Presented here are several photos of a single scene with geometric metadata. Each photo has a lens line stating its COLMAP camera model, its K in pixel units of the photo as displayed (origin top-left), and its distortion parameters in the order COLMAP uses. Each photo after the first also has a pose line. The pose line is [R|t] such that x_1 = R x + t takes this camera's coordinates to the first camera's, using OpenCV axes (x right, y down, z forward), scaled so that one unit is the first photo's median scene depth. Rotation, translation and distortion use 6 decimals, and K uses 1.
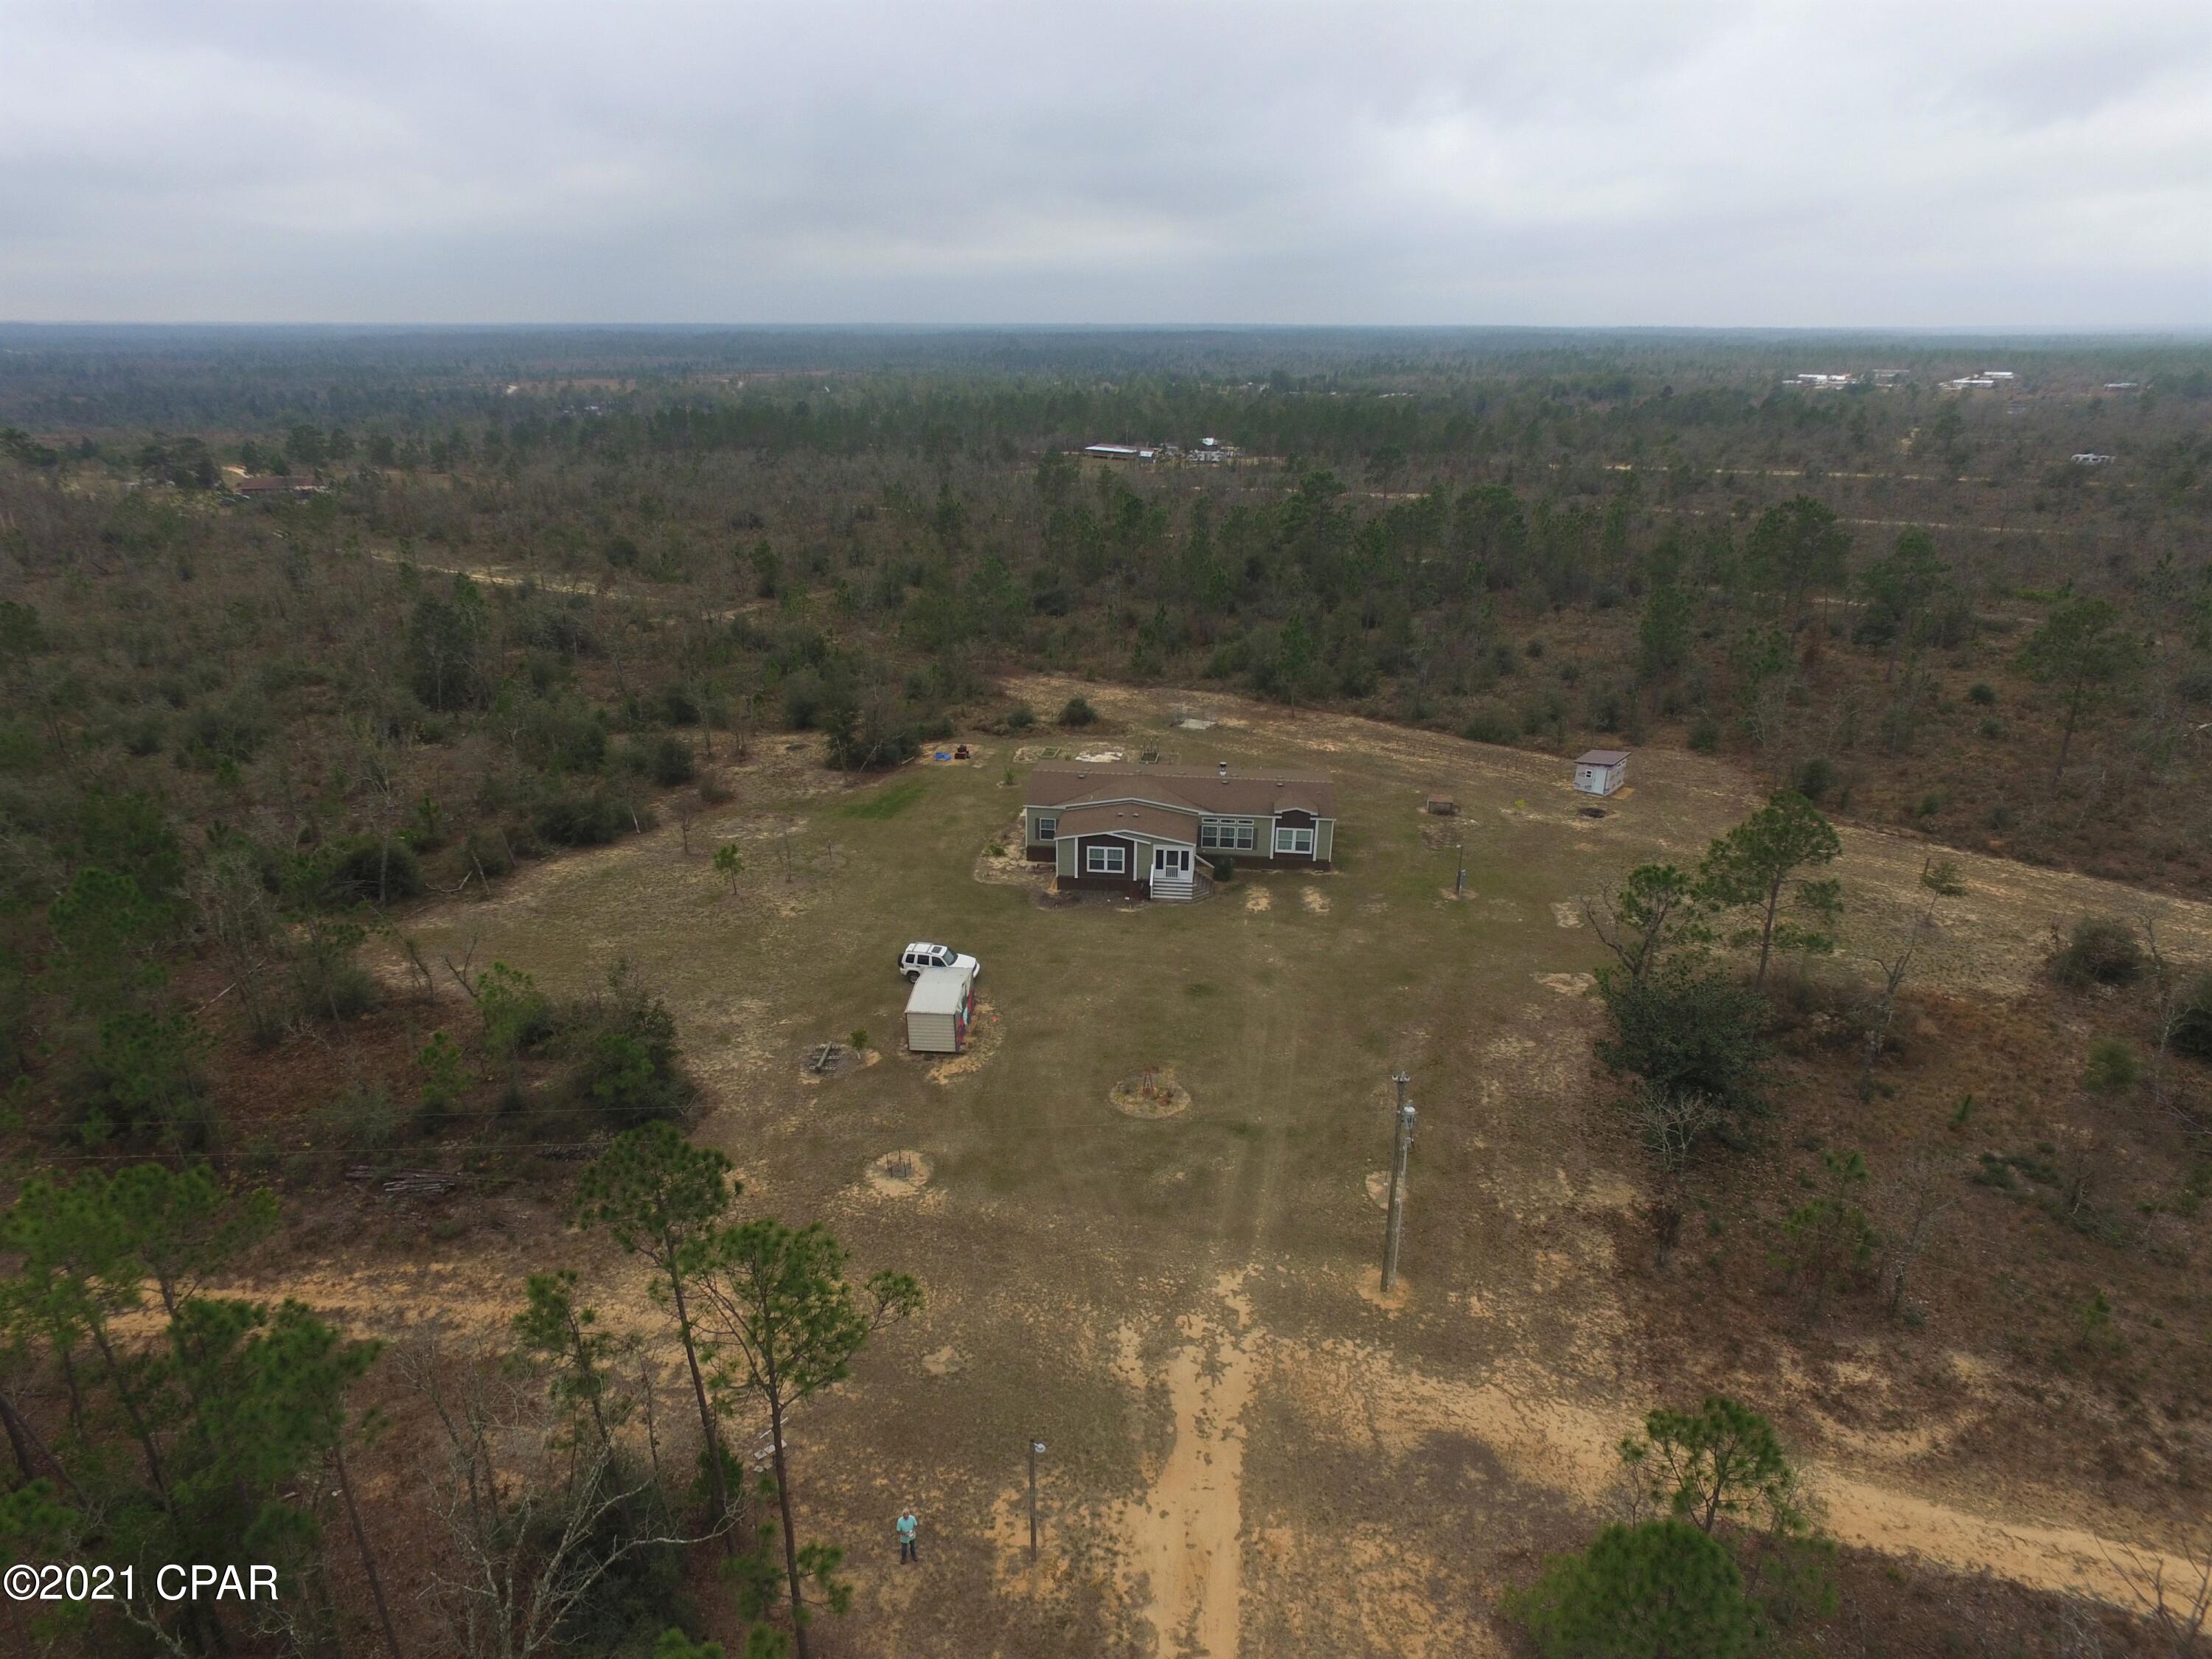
lens RADIAL K [[1287.9, 0, 1082.2], [0, 1287.9, 829.9], [0, 0, 1]] dist [-0.011178, 0.015936]
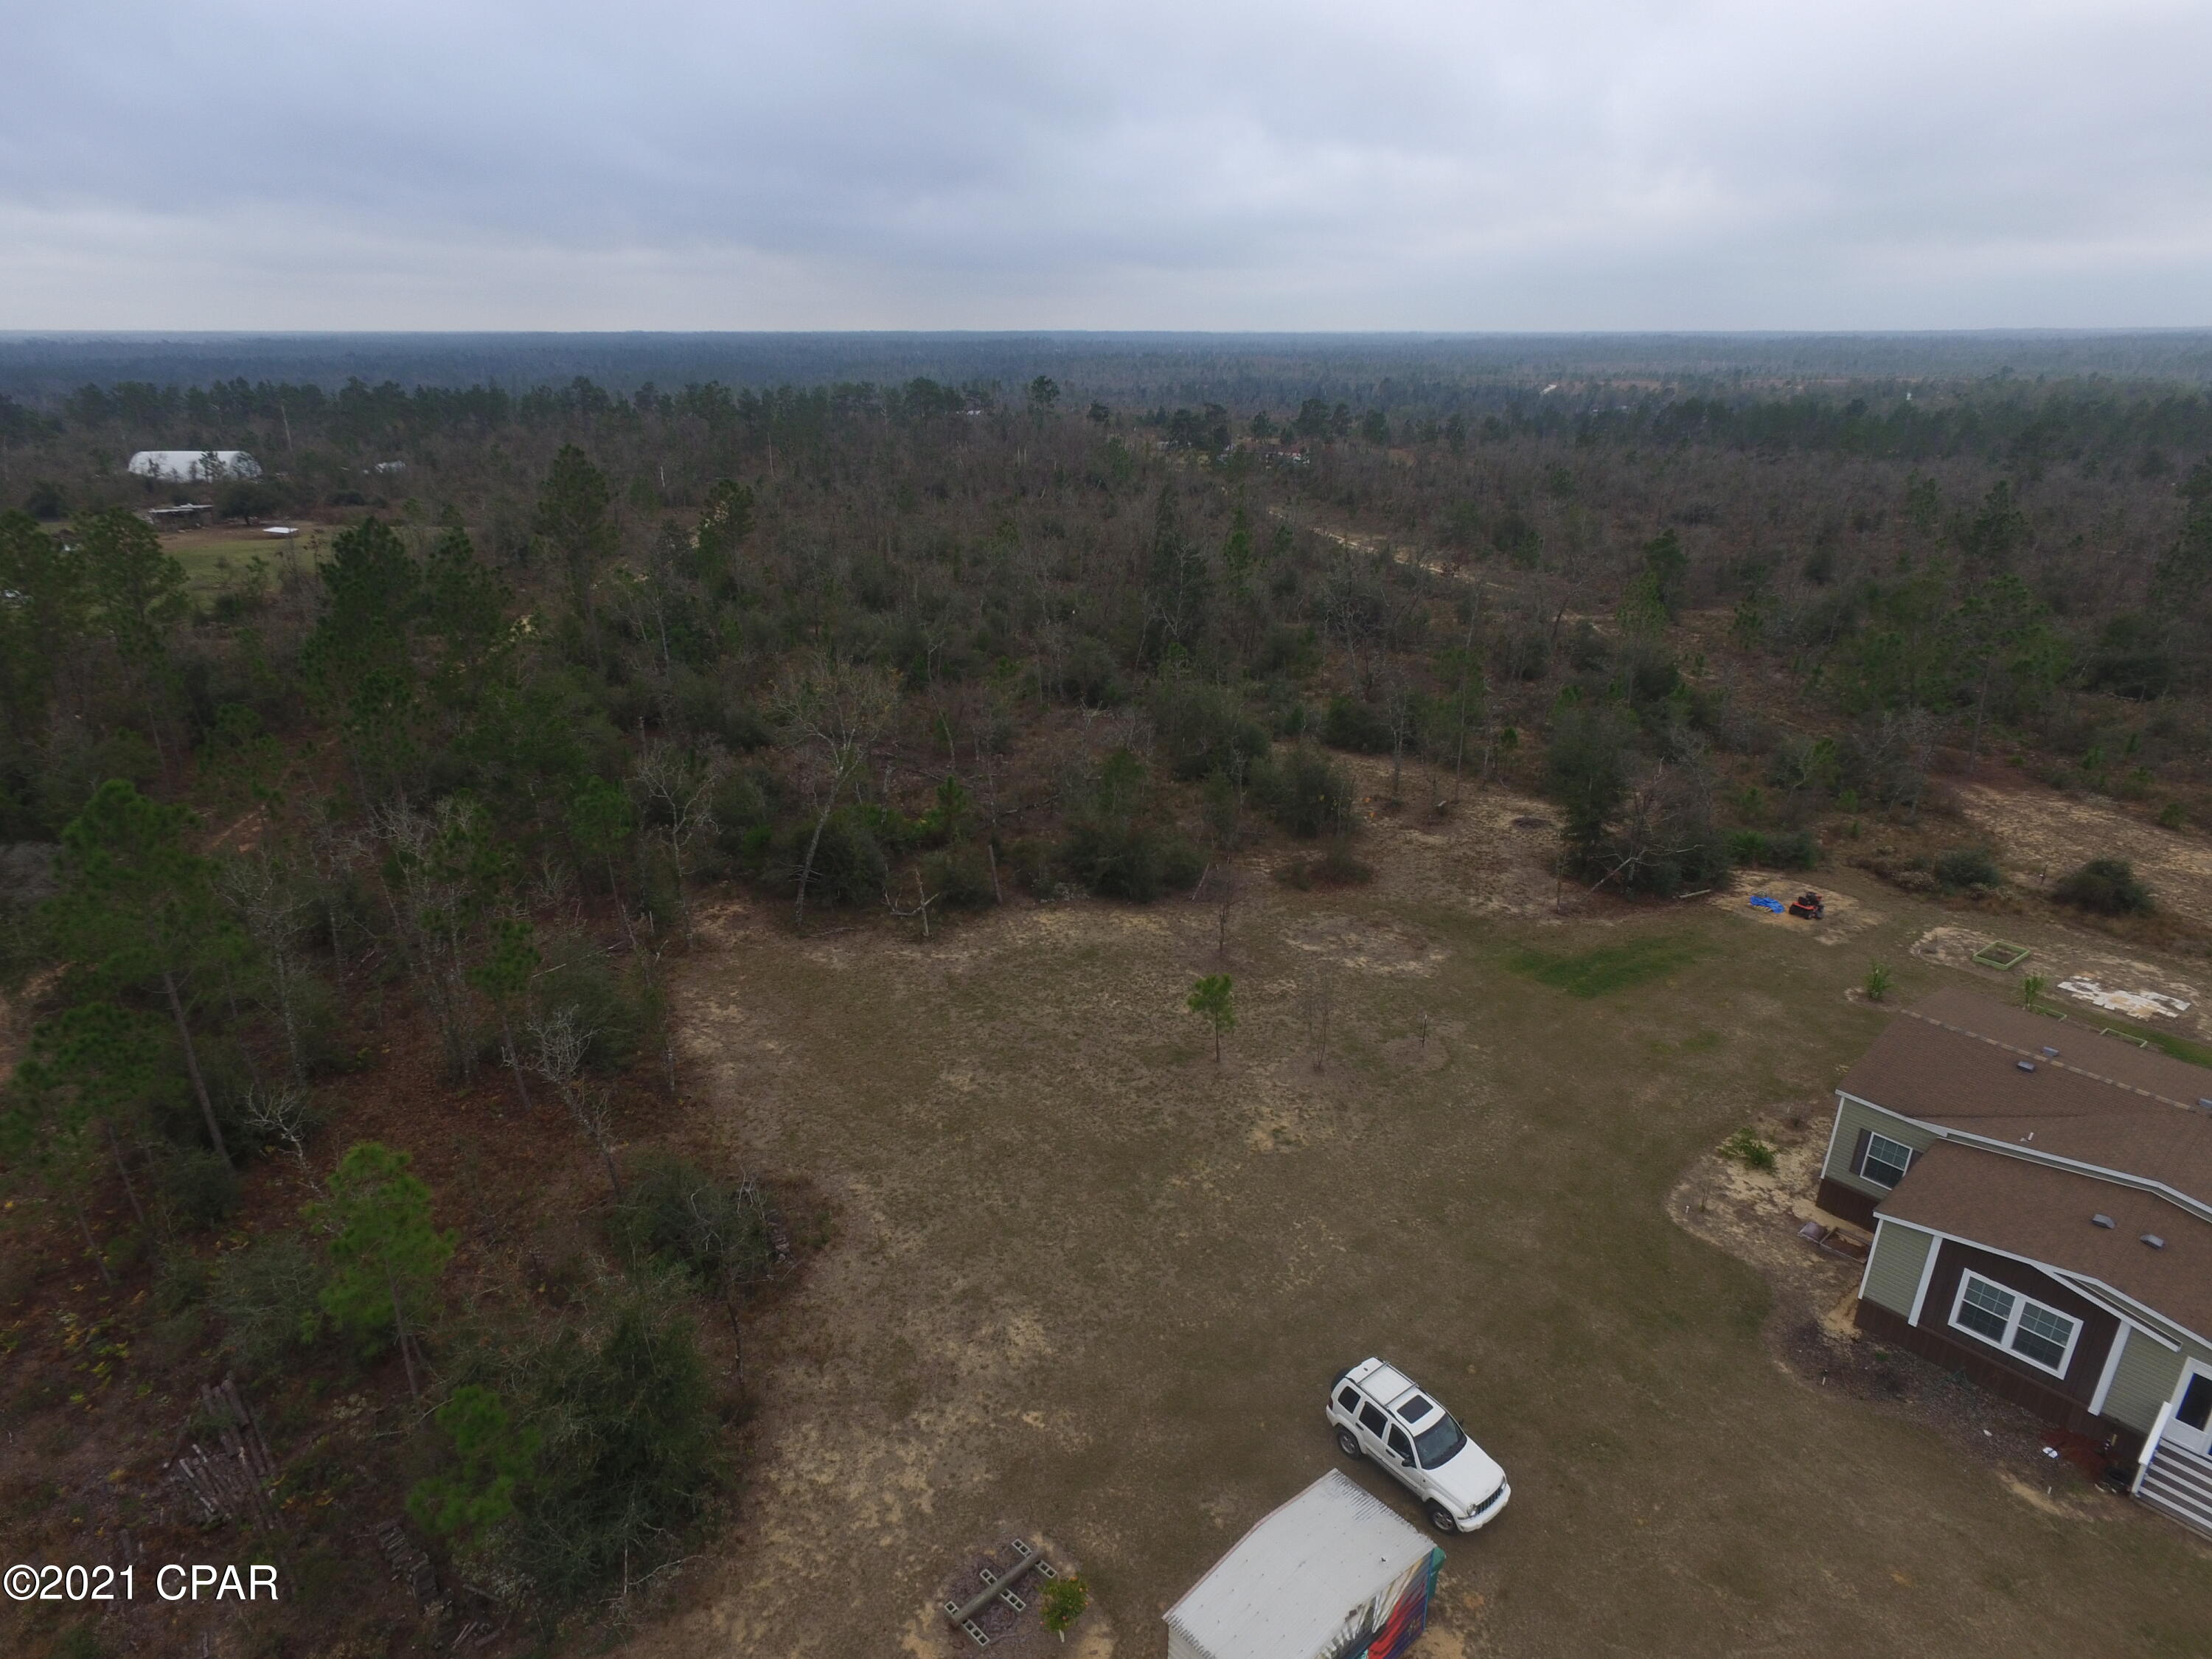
lens RADIAL K [[1287.9, 0, 1087.1], [0, 1287.9, 827.6], [0, 0, 1]] dist [-0.011178, 0.015936]
pose [[0.738252, 0.240696, -0.630119, 0.016640], [-0.245766, 0.965936, 0.081032, -0.065441], [0.628159, 0.095040, 0.772259, 0.414497]]
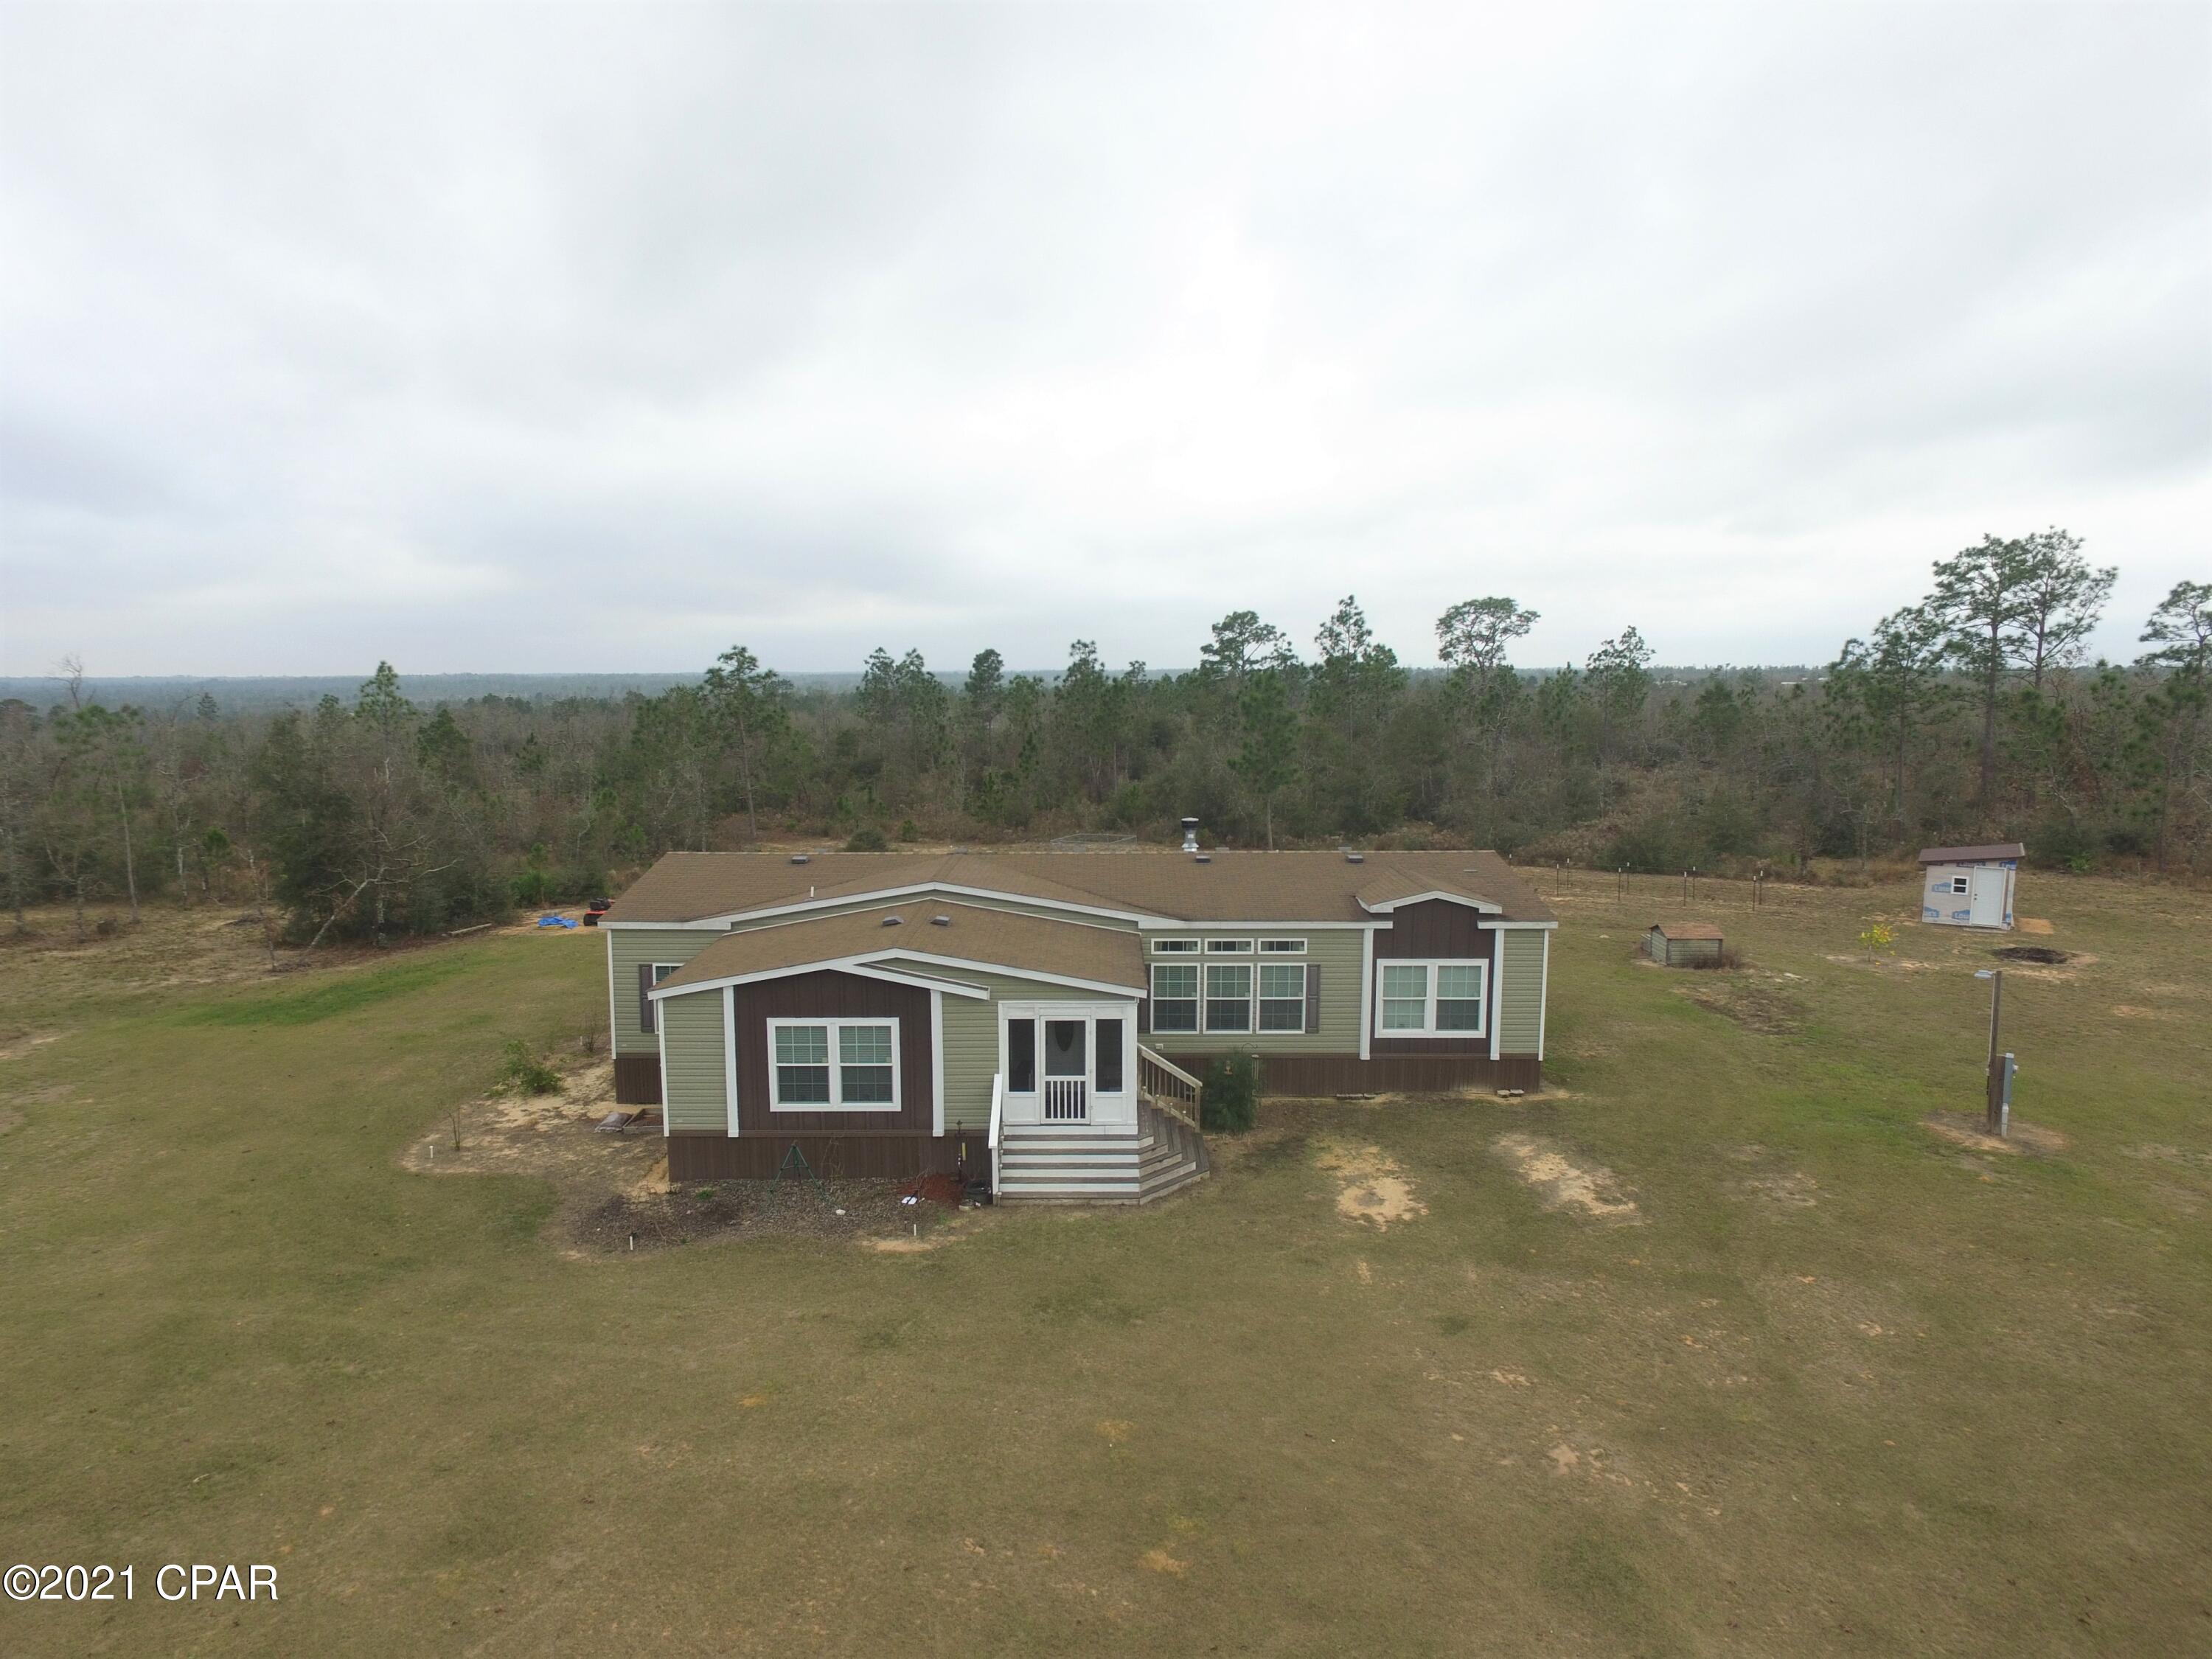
lens RADIAL K [[1287.9, 0, 1085.4], [0, 1287.9, 835.4], [0, 0, 1]] dist [-0.011178, 0.015936]
pose [[0.994826, -0.020058, 0.099589, 0.037055], [0.044137, 0.968296, -0.245877, 0.037108], [-0.091500, 0.249000, 0.964171, 0.562805]]
